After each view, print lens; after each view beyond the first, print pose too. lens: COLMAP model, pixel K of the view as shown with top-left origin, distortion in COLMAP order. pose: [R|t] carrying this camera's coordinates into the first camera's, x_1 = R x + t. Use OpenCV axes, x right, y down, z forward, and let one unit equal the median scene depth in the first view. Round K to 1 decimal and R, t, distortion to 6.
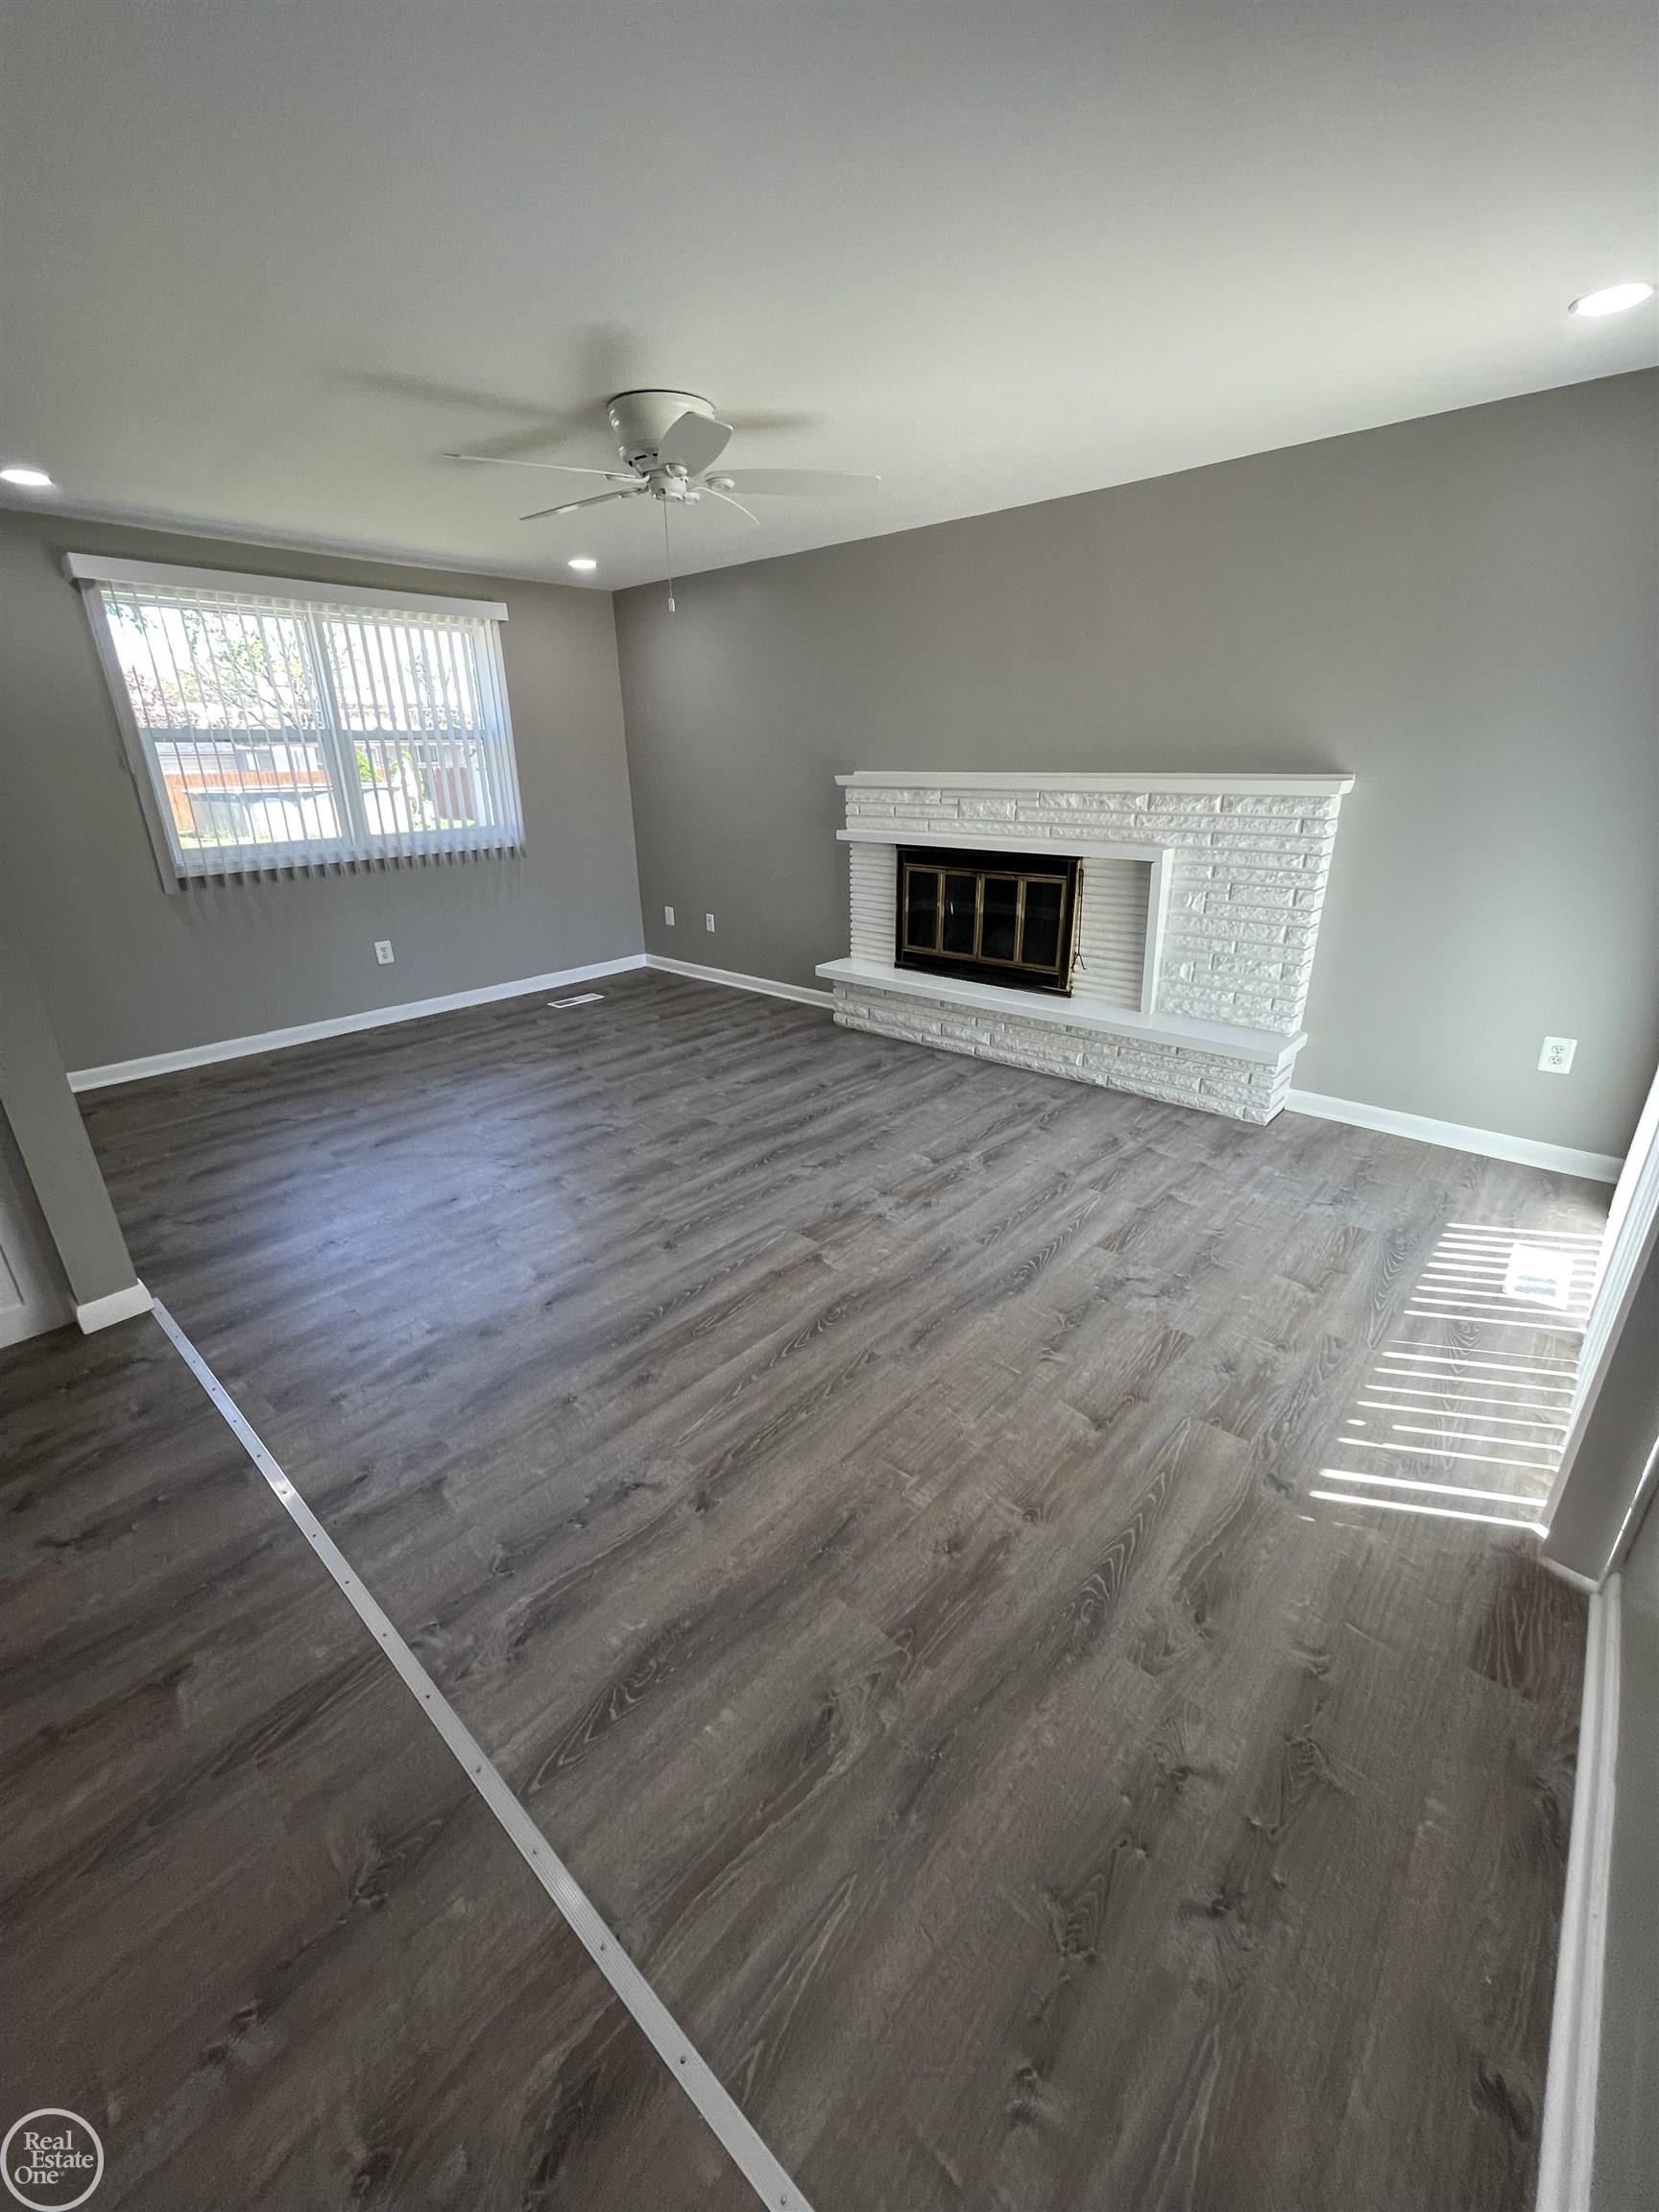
lens RADIAL K [[890.0, 0, 841.3], [0, 890.0, 1092.3], [0, 0, 1]] dist [-0.006208, 0.000140]
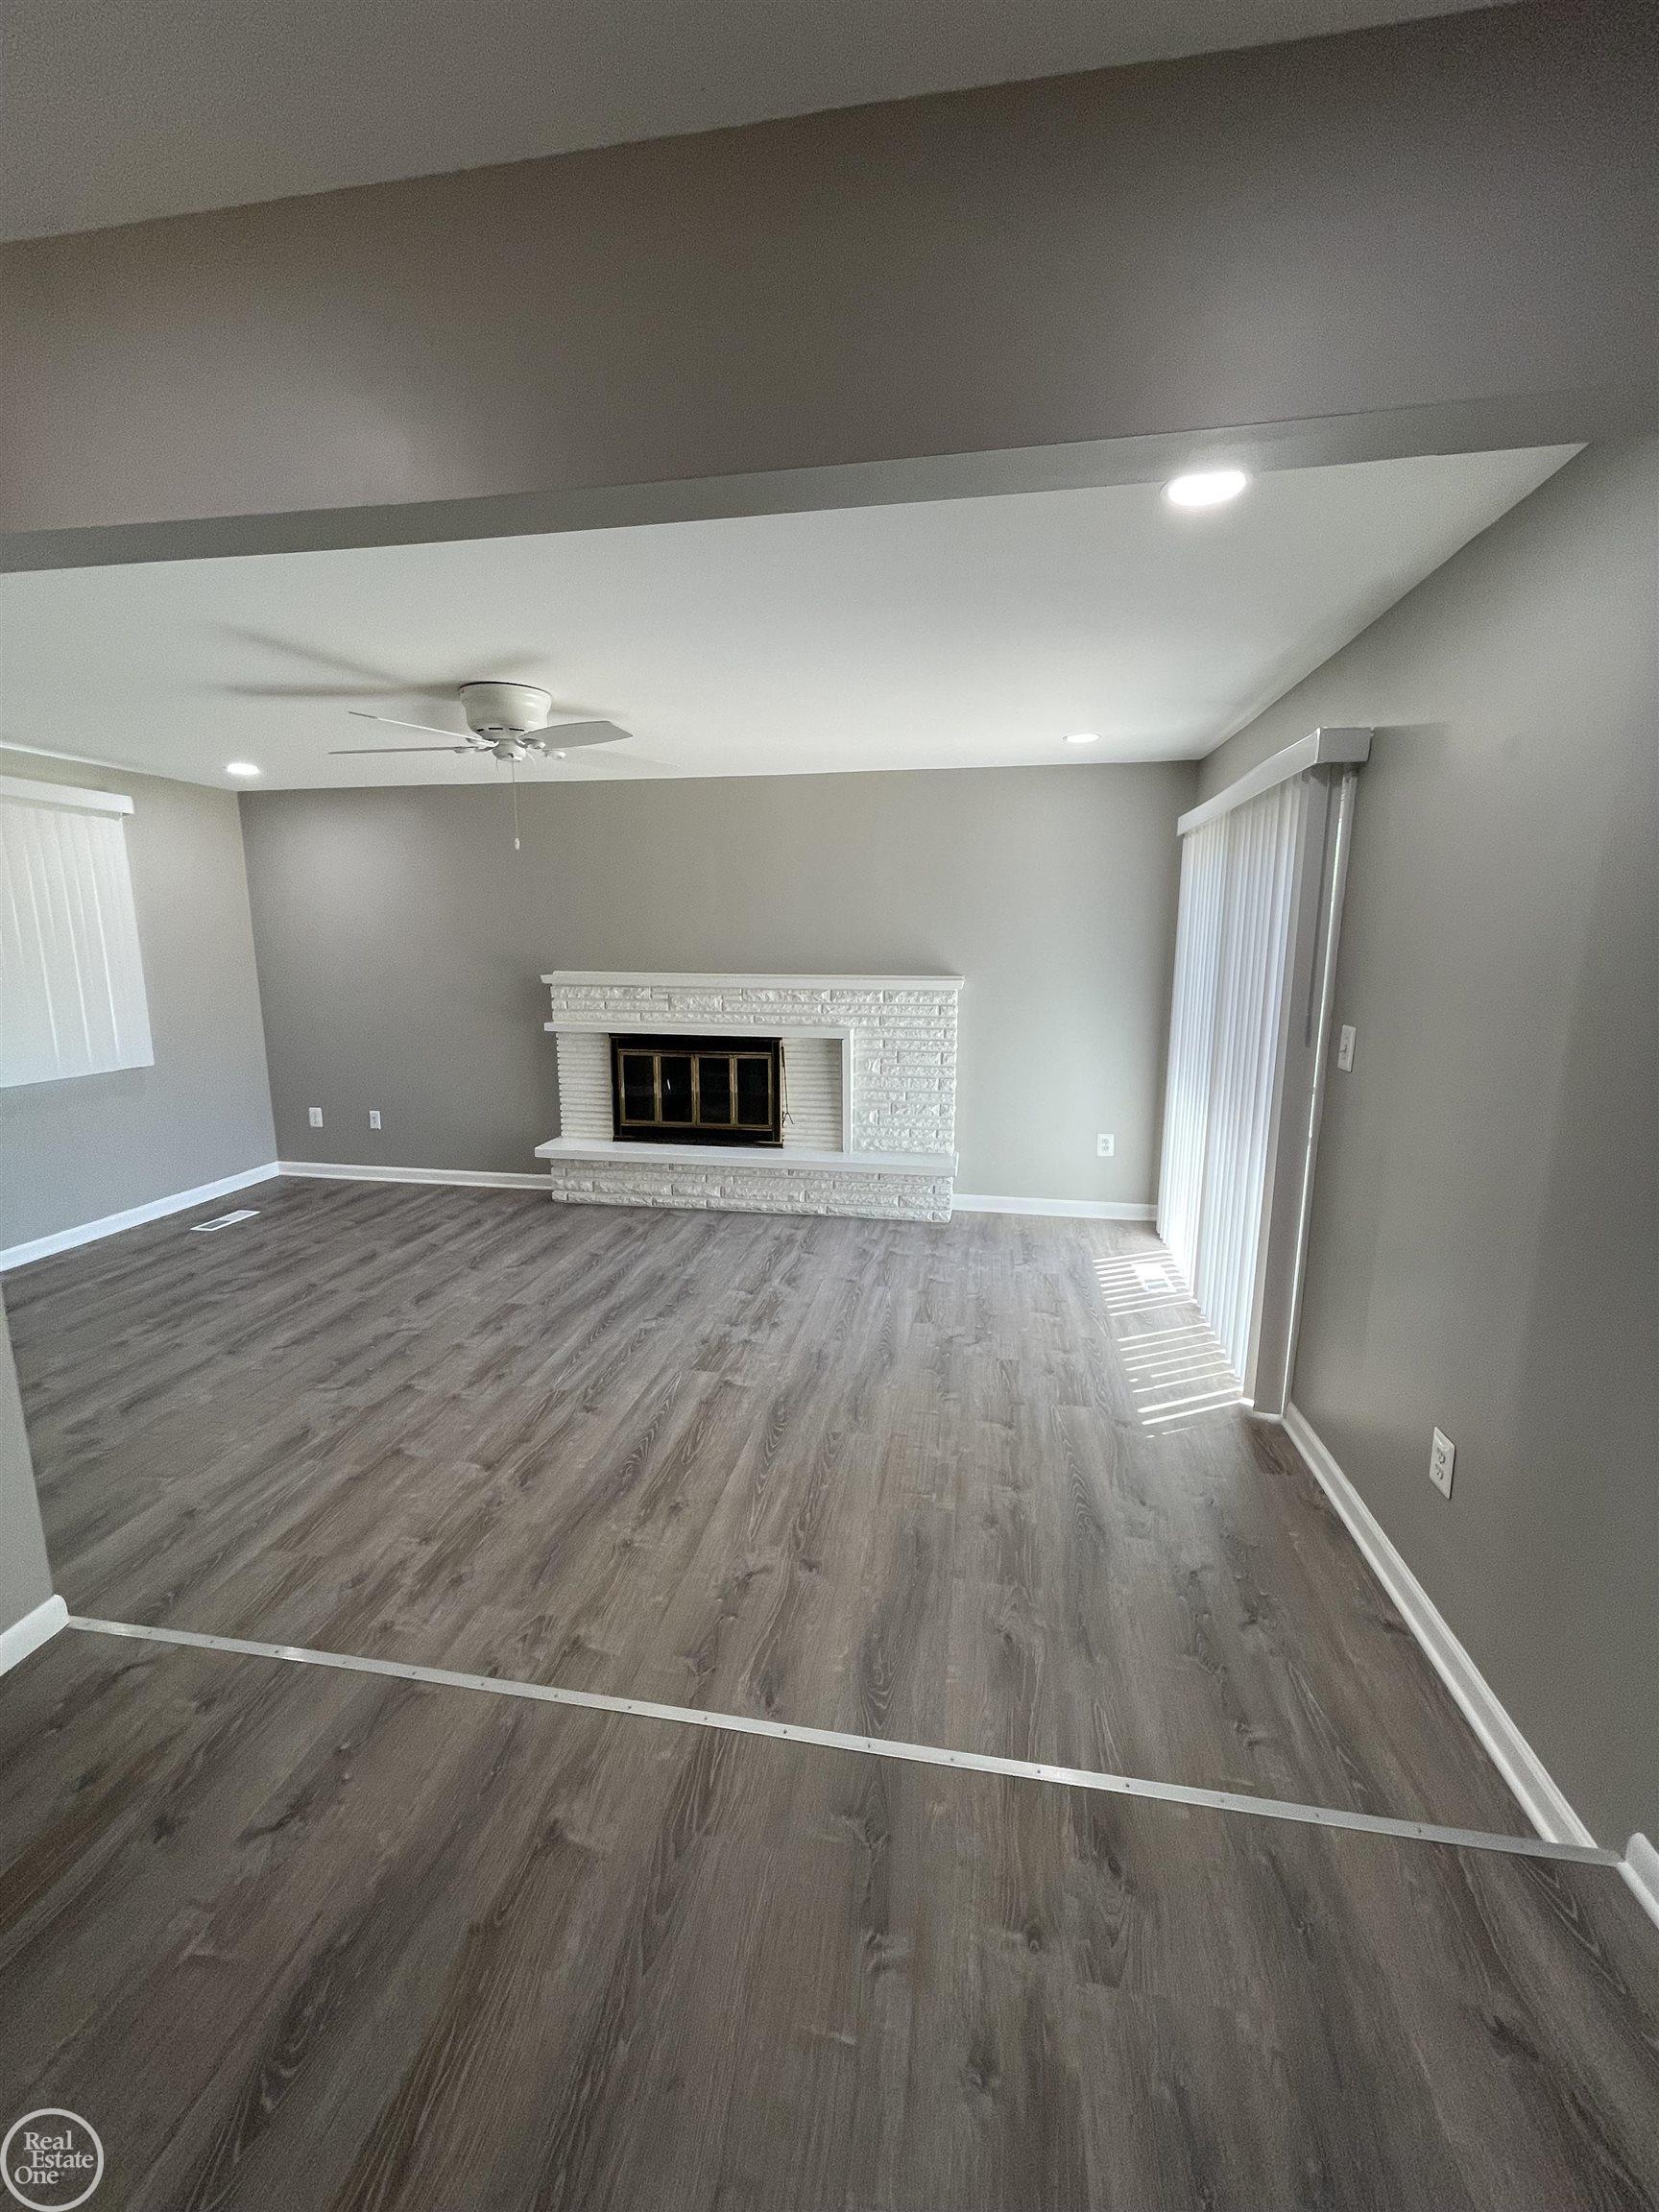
lens RADIAL K [[880.0, 0, 832.7], [0, 880.0, 1097.5], [0, 0, 1]] dist [0.001007, -0.002736]
pose [[0.850638, -0.080280, 0.519586, -0.351581], [0.174746, 0.975259, -0.135400, 0.001854], [-0.495862, 0.205972, 0.843621, -0.084365]]
